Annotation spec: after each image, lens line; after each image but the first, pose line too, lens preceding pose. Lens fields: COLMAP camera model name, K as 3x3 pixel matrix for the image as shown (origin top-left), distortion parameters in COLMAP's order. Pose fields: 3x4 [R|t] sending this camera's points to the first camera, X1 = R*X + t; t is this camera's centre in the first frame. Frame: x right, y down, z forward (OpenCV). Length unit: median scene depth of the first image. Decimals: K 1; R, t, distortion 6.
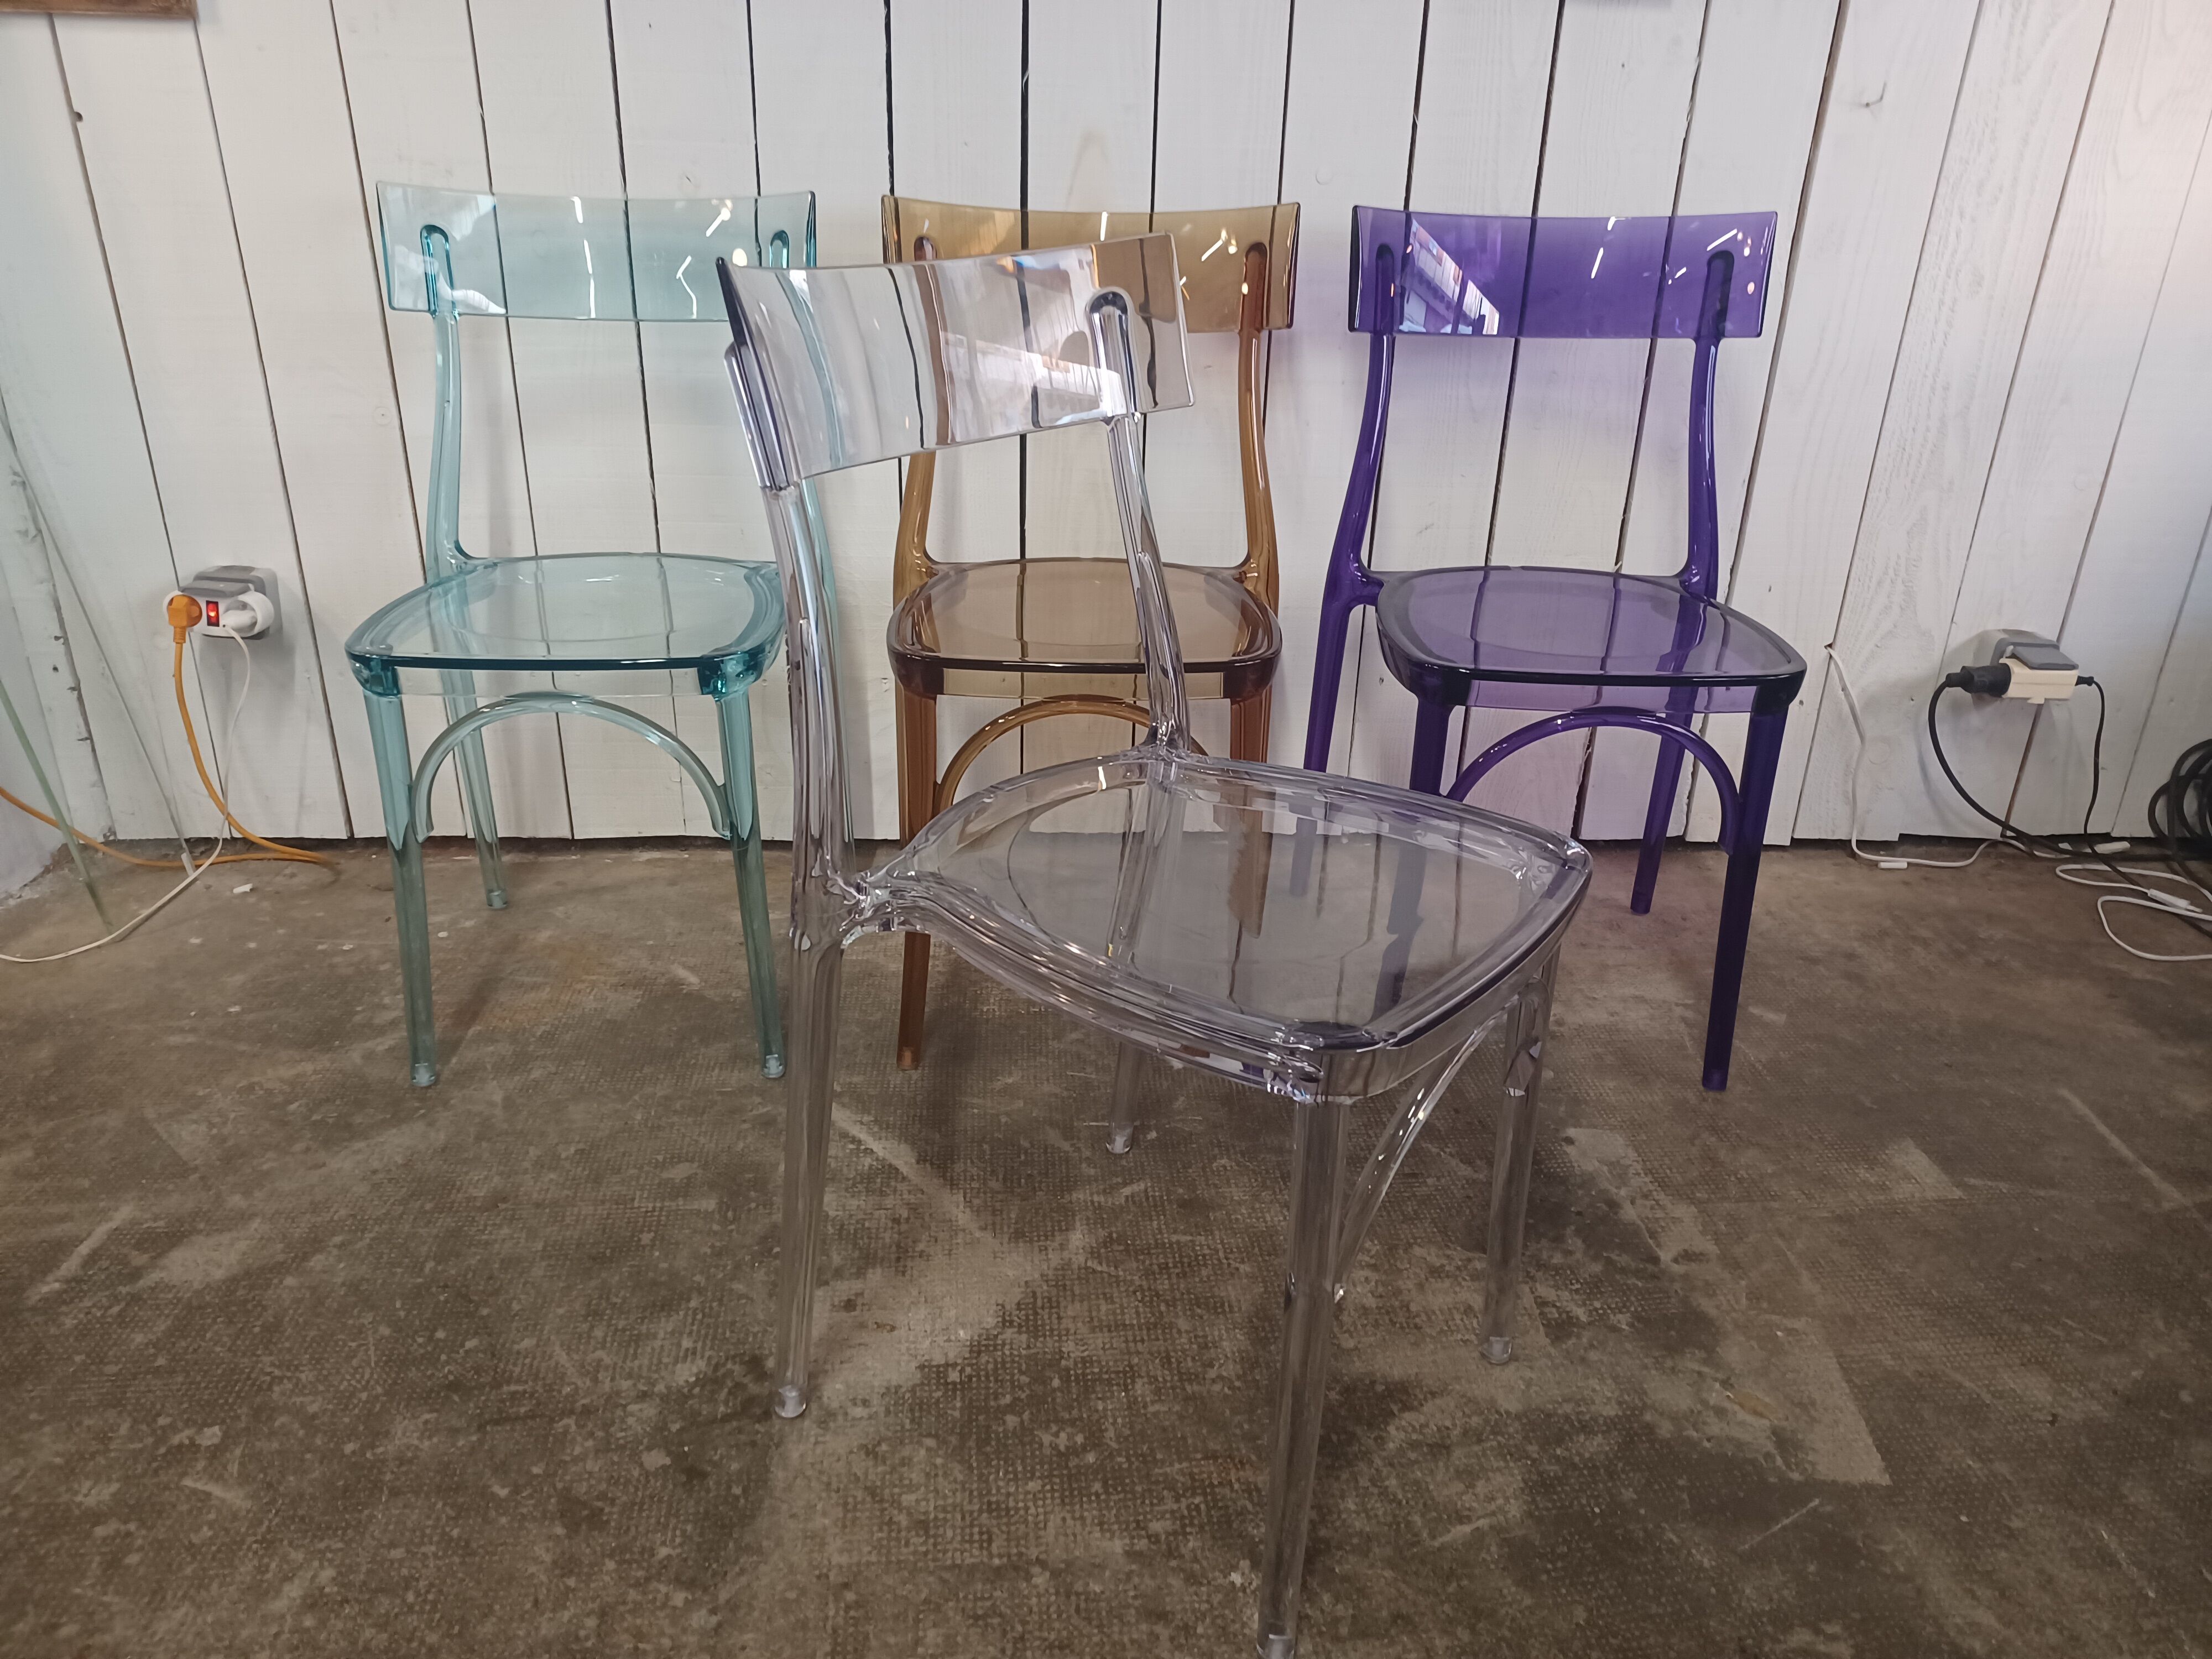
lens RADIAL K [[1599.2, 0, 1102.3], [0, 1599.2, 837.9], [0, 0, 1]] dist [0.118103, -0.192156]
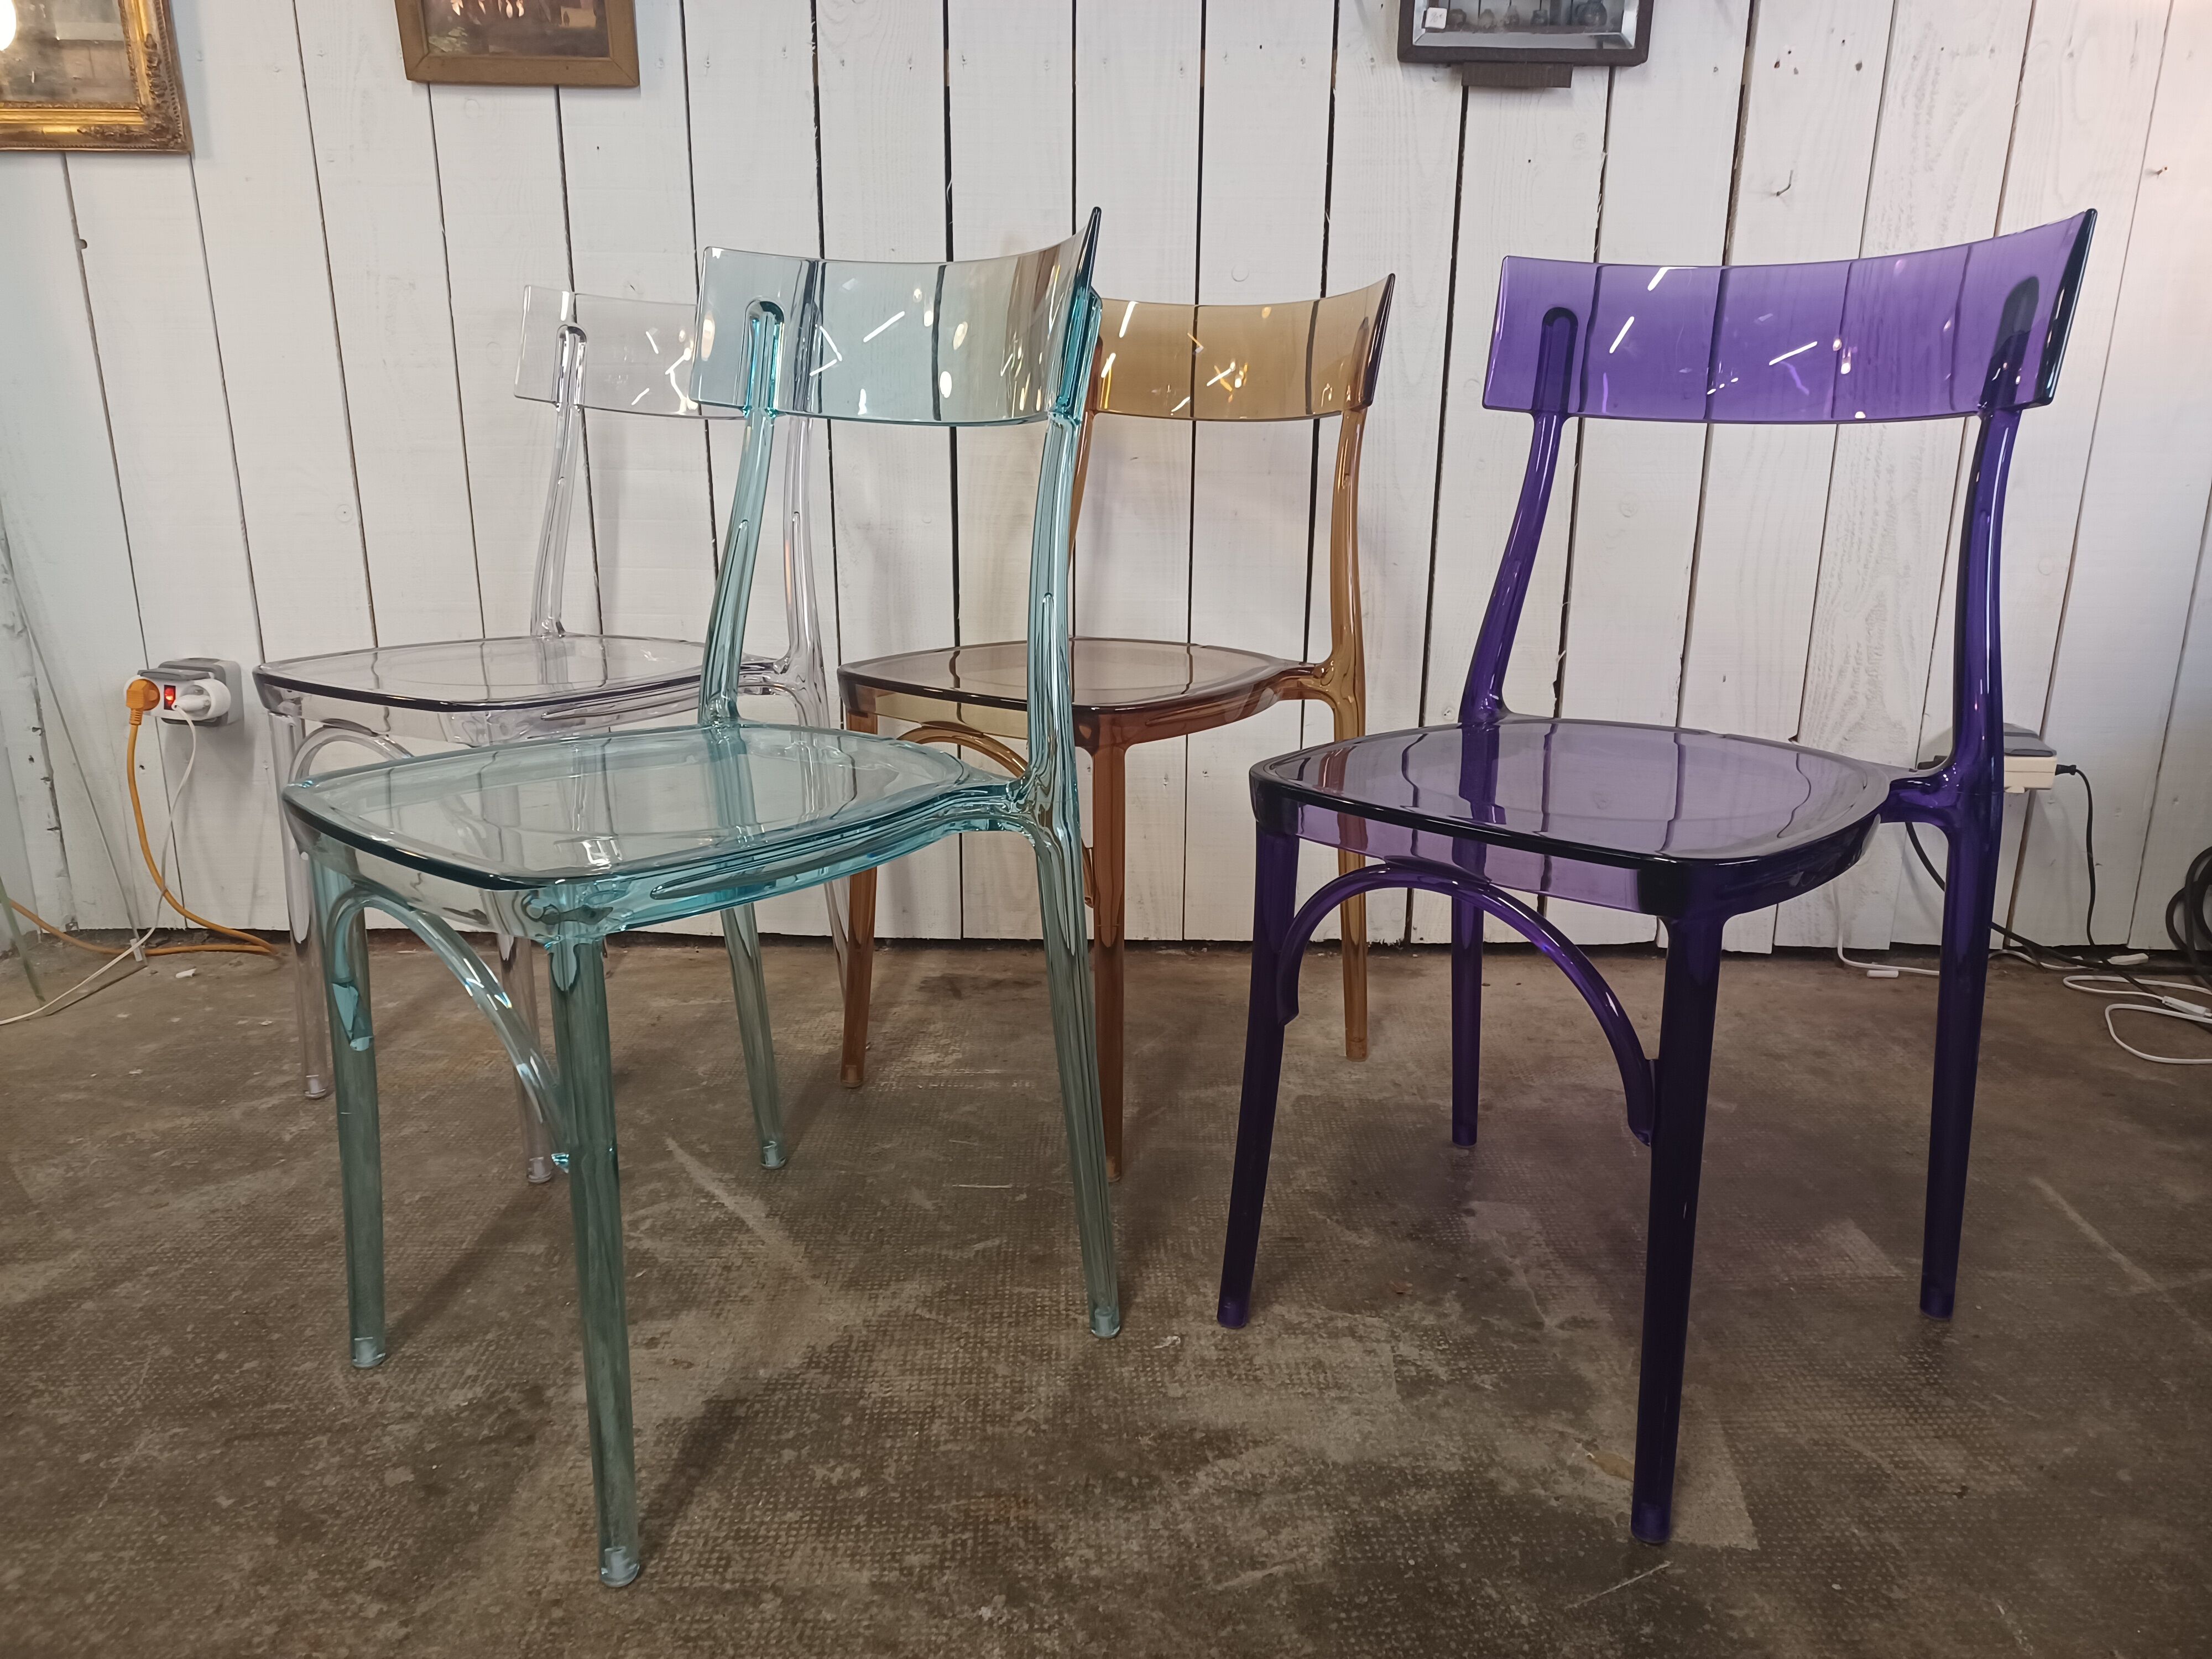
lens RADIAL K [[1606.2, 0, 1102.8], [0, 1606.2, 833.4], [0, 0, 1]] dist [0.093796, -0.137524]
pose [[0.997157, 0.002012, -0.075321, 0.180069], [-0.013268, 0.988712, -0.149241, 0.138037], [0.074171, 0.149816, 0.985928, 0.045876]]
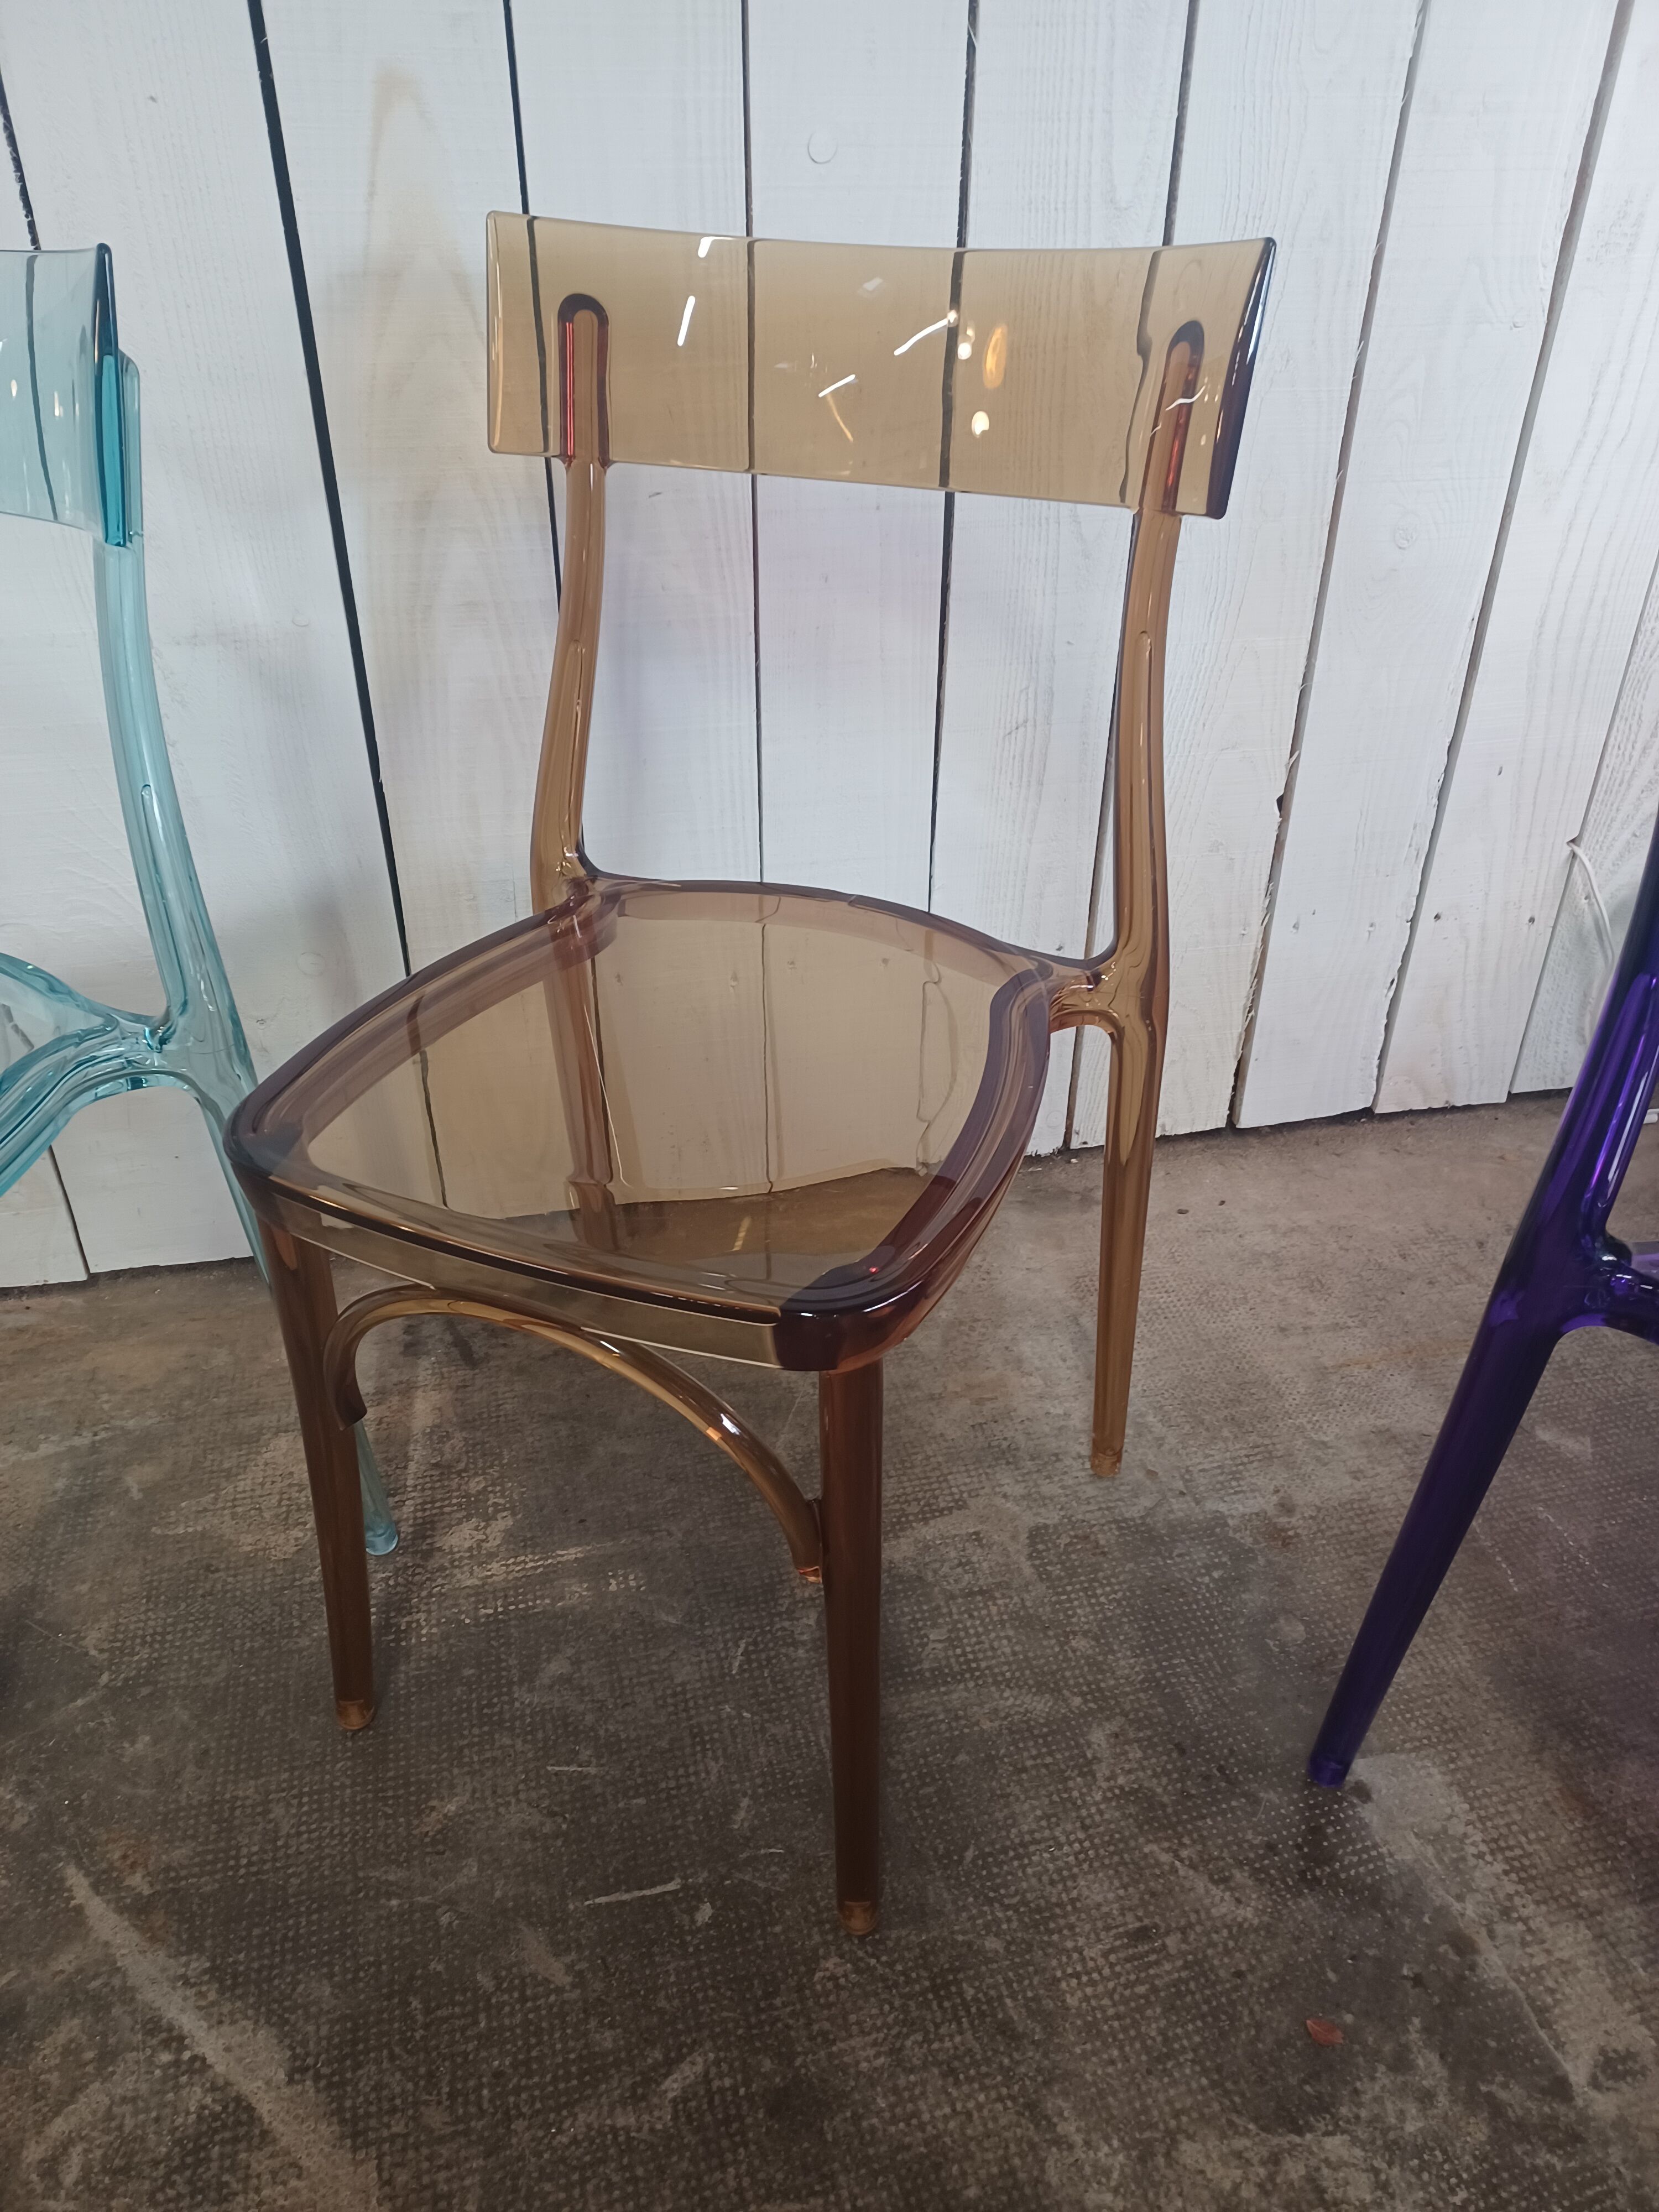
lens RADIAL K [[1628.1, 0, 832.9], [0, 1628.1, 1102.9], [0, 0, 1]] dist [0.007618, 0.036389]
pose [[0.984403, -0.109173, 0.137955, 0.032707], [0.086492, 0.983177, 0.160877, -0.239632], [-0.153198, -0.146436, 0.977285, 0.543123]]
